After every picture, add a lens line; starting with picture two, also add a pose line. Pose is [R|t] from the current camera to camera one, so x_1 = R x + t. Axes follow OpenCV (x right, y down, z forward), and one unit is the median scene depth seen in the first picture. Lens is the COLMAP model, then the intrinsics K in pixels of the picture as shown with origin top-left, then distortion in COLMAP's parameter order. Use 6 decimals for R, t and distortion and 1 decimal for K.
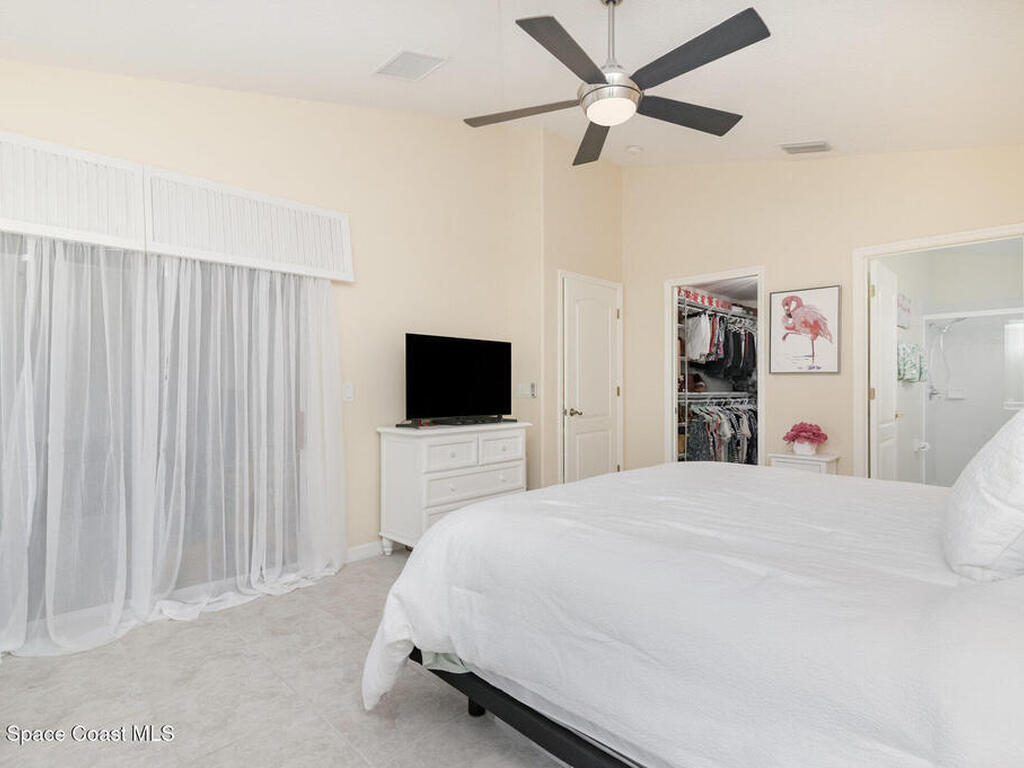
lens RADIAL K [[540.5, 0, 511.2], [0, 540.5, 383.1], [0, 0, 1]] dist [0.004390, -0.002304]
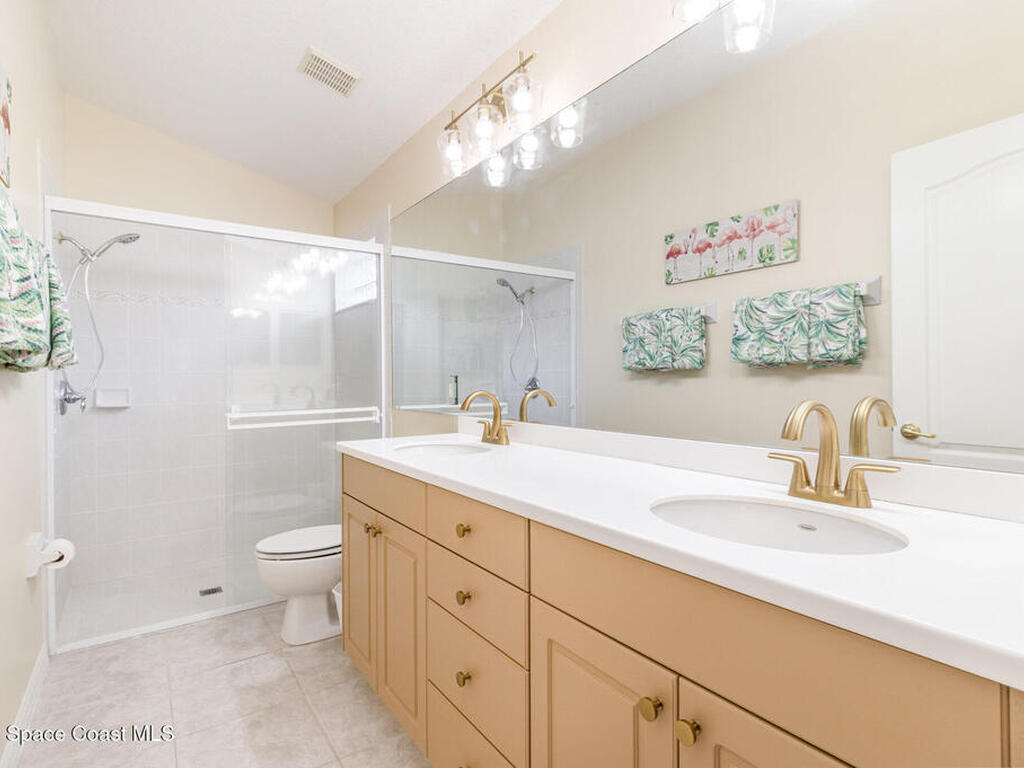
lens RADIAL K [[540.5, 0, 511.2], [0, 540.5, 383.7], [0, 0, 1]] dist [0.004390, -0.002304]
pose [[0.177914, -0.001396, 0.984045, 0.455148], [-0.002478, 0.999995, 0.001867, 0.005654], [-0.984043, -0.002771, 0.177910, 0.627198]]
